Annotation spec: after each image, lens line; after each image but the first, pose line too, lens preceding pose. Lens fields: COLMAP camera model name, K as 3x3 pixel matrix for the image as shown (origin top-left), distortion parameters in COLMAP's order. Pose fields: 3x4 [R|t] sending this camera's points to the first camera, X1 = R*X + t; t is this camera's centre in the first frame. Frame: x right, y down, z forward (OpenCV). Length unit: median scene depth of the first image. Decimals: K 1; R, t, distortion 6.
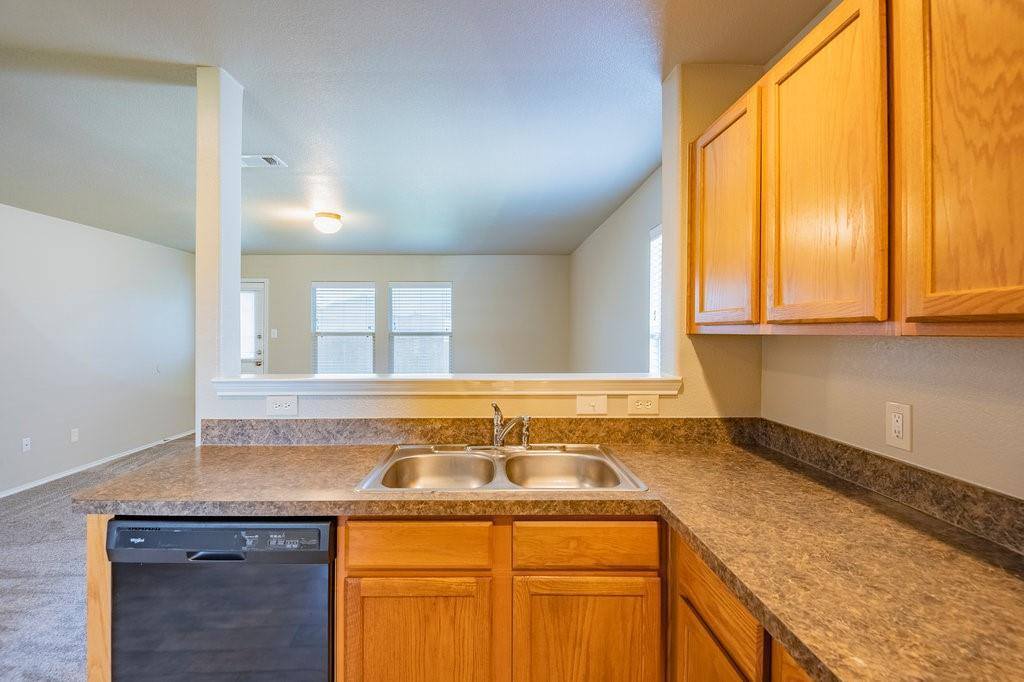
lens RADIAL K [[471.9, 0, 490.5], [0, 471.9, 332.9], [0, 0, 1]] dist [0.019373, -0.018294]
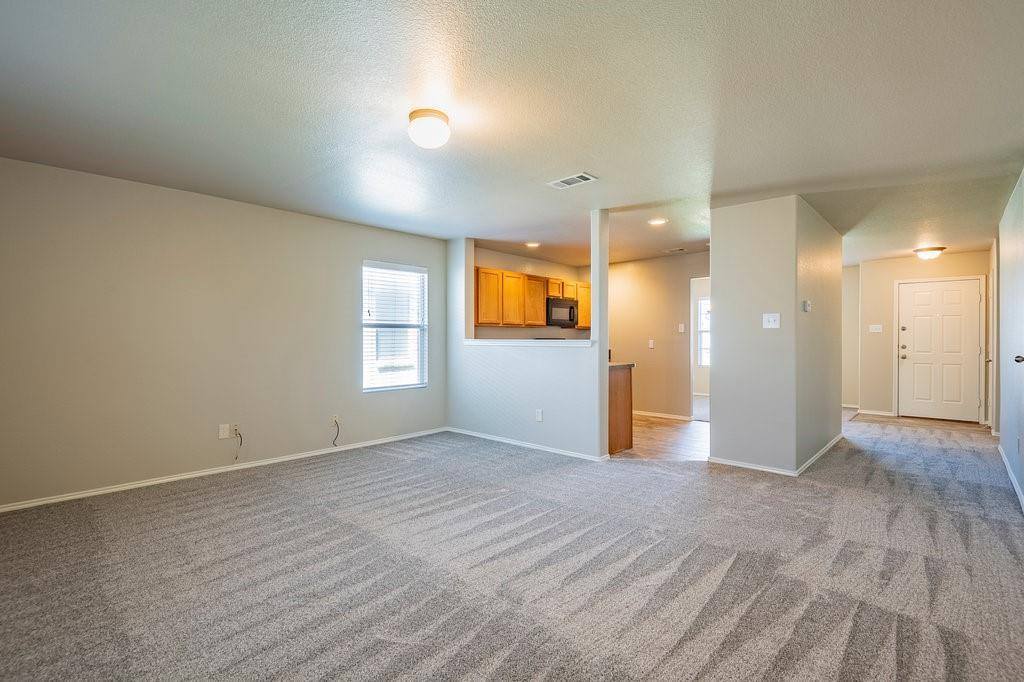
lens RADIAL K [[472.5, 0, 523.0], [0, 472.5, 339.3], [0, 0, 1]] dist [-0.000261, -0.000065]
pose [[-0.748565, -0.002188, 0.663058, -2.266526], [0.000037, 0.999994, 0.003341, 0.099346], [-0.663062, 0.002525, -0.748561, 3.689051]]
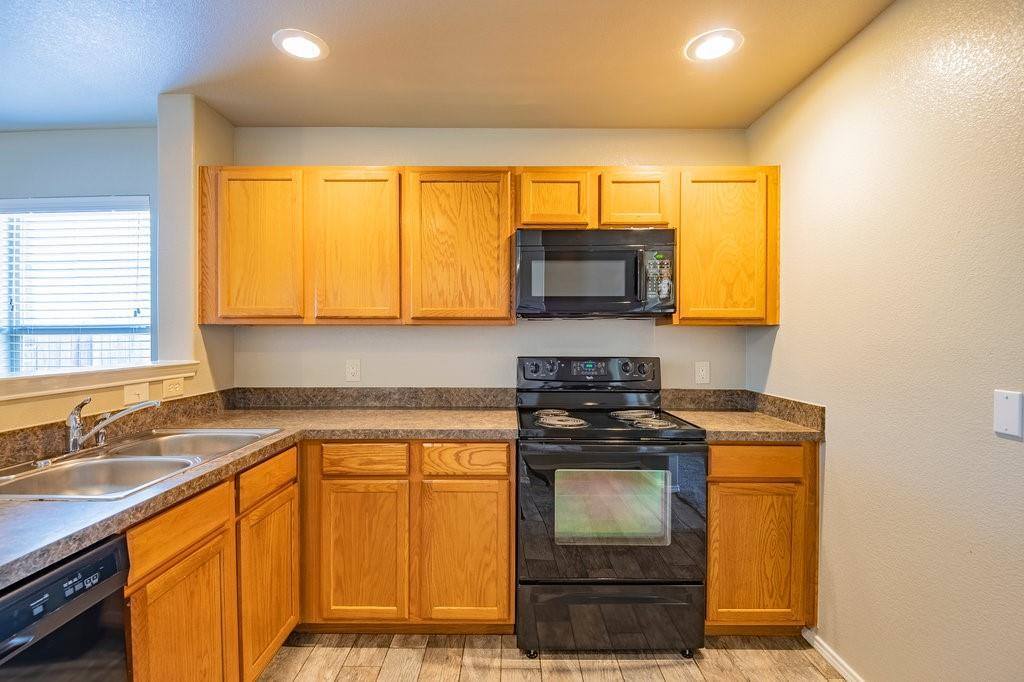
lens RADIAL K [[476.7, 0, 512.0], [0, 476.7, 341.0], [0, 0, 1]] dist [0.015836, -0.028766]
pose [[-0.001368, -0.010169, 0.999947, -0.929363], [0.001638, 0.999947, 0.010172, 0.039042], [-0.999998, 0.001652, -0.001351, 0.250521]]
